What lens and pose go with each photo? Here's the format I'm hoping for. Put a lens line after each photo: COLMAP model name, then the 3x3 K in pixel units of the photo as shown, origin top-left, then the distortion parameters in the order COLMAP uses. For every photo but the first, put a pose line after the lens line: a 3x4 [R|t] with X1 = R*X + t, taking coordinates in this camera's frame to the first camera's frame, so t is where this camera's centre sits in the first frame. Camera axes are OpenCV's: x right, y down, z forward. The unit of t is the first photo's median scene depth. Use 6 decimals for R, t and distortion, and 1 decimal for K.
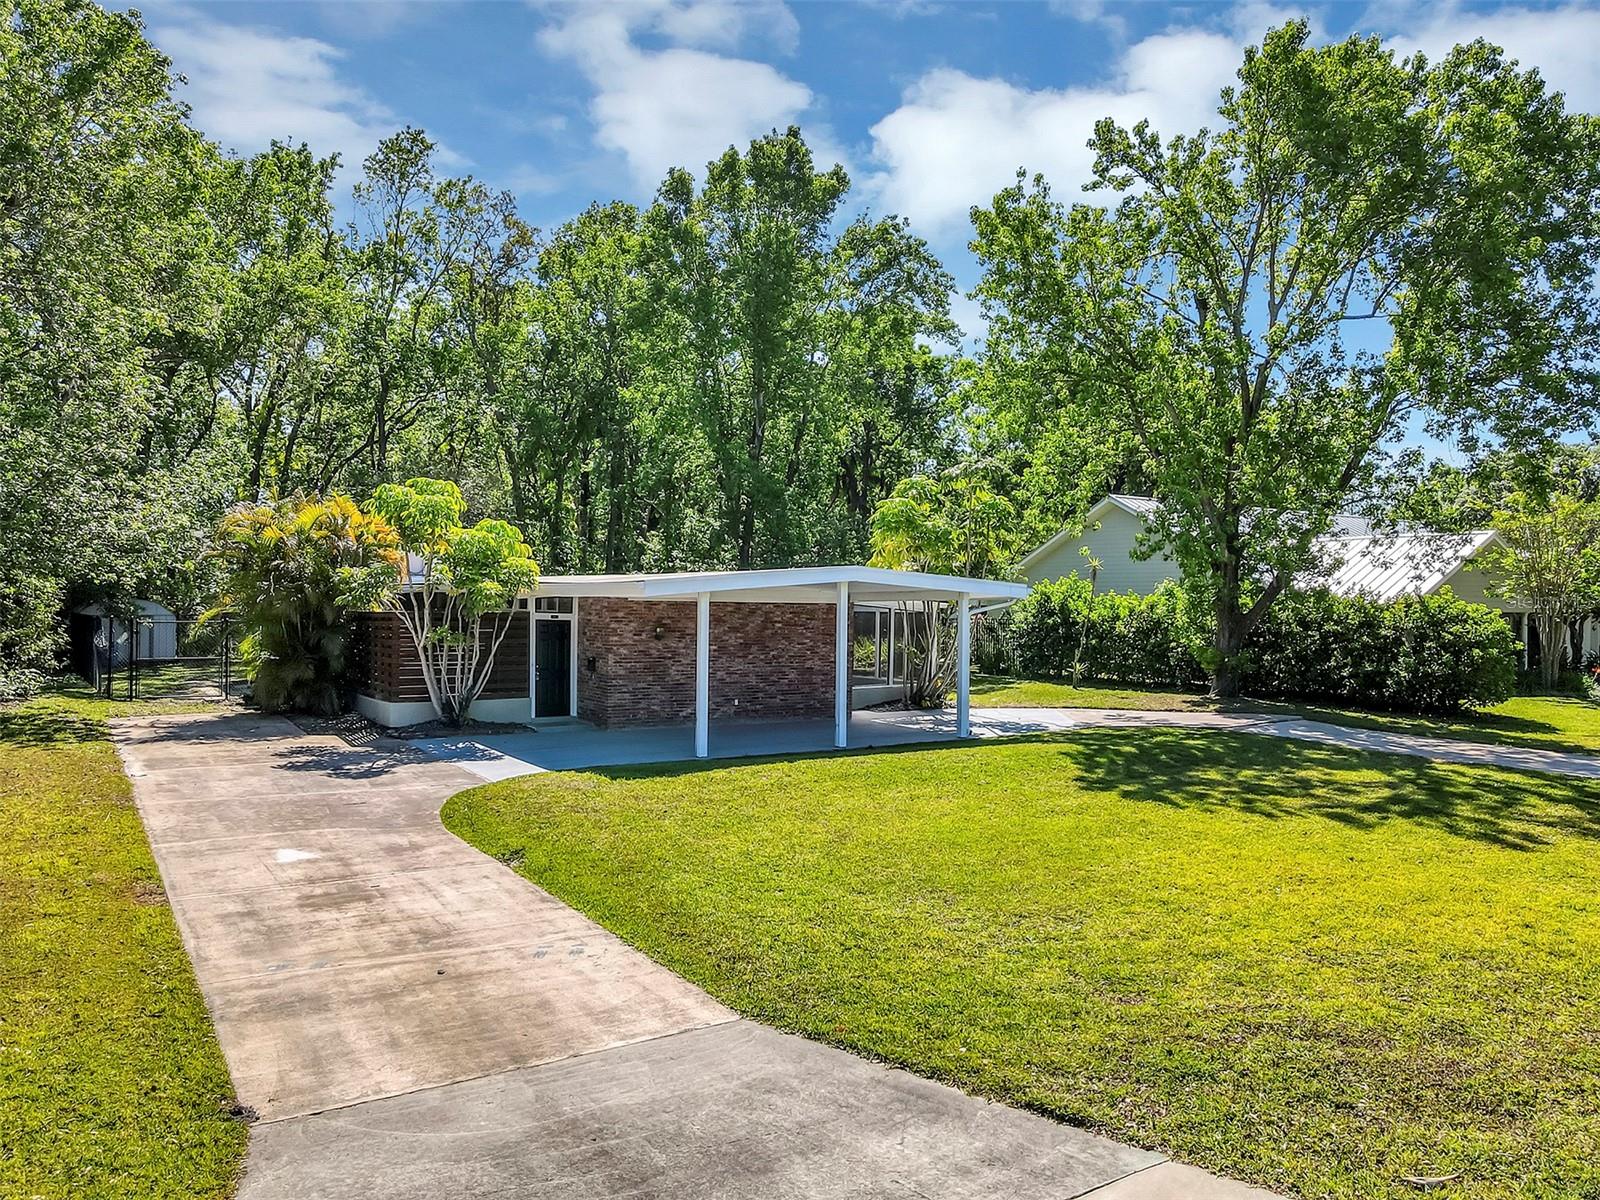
lens RADIAL K [[1176.0, 0, 793.2], [0, 1176.0, 598.3], [0, 0, 1]] dist [-0.016299, 0.063049]
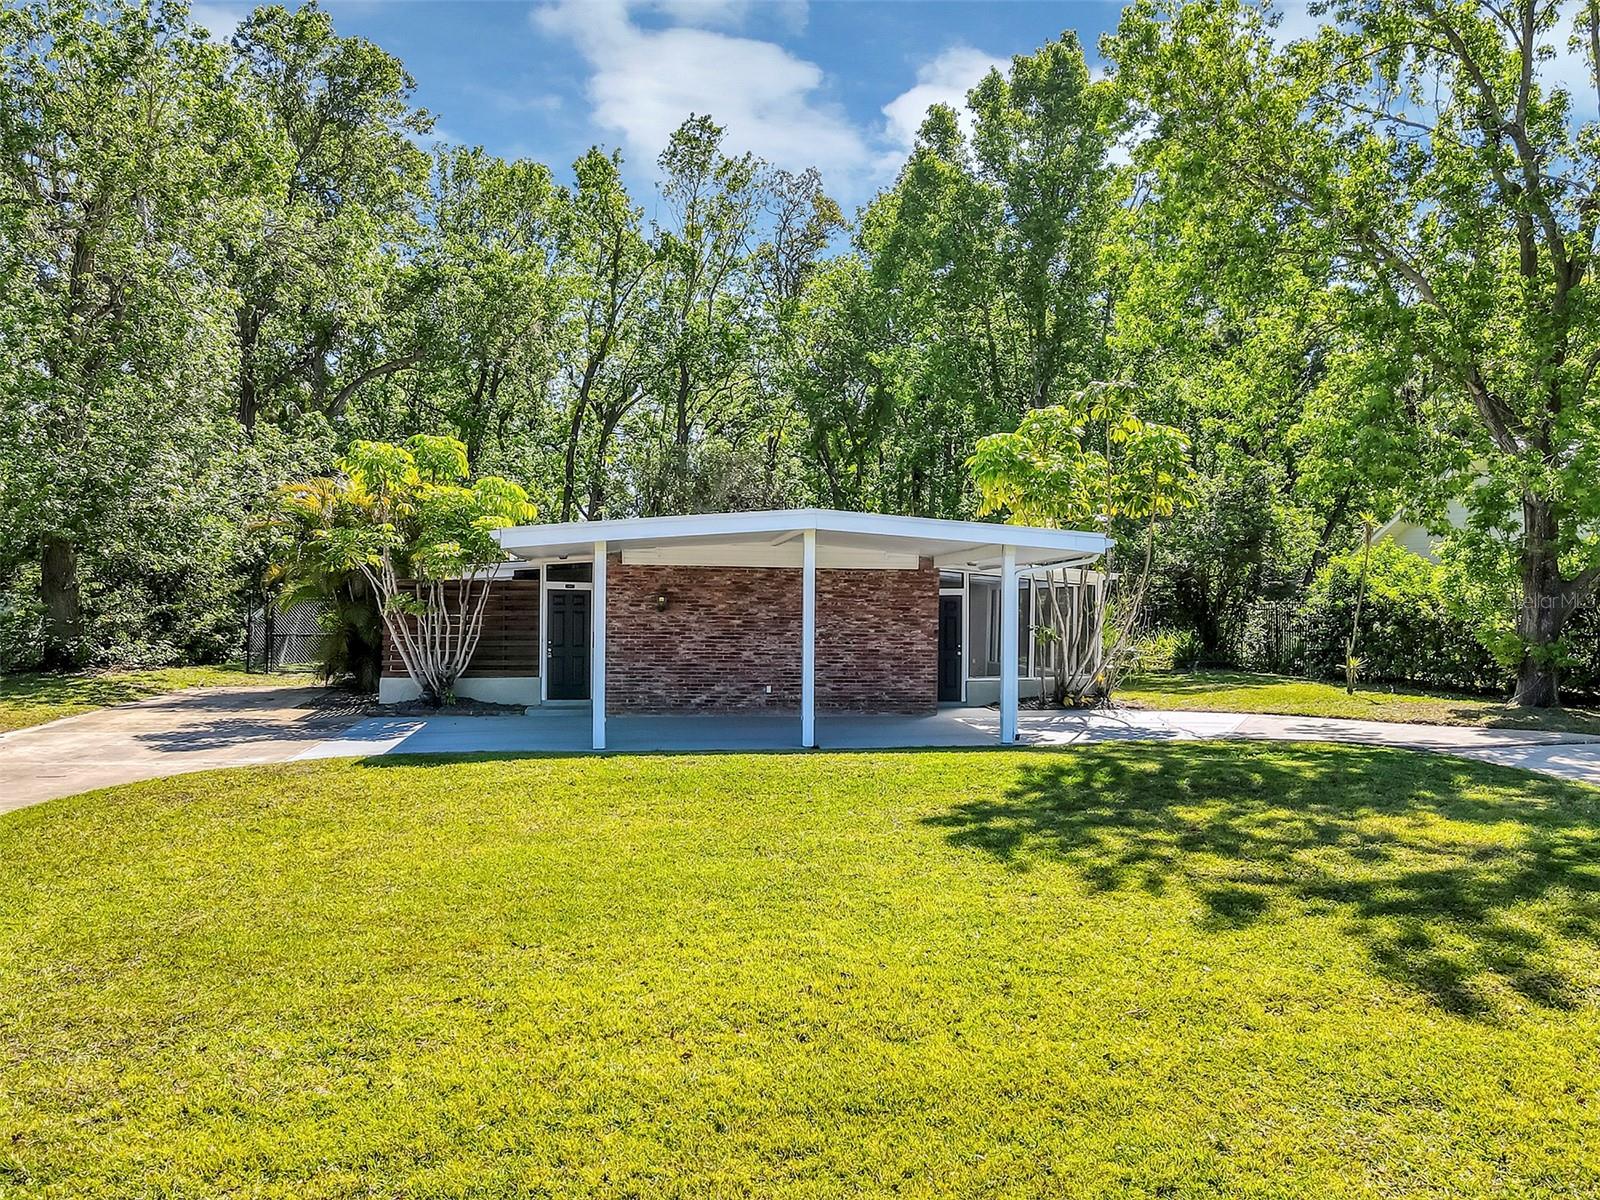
lens RADIAL K [[1176.0, 0, 793.2], [0, 1176.0, 598.3], [0, 0, 1]] dist [-0.016299, 0.063049]
pose [[0.915026, -0.005314, -0.403359, 0.302158], [0.002872, 0.999974, -0.006658, 0.030824], [0.403384, 0.004934, 0.915018, 0.260341]]
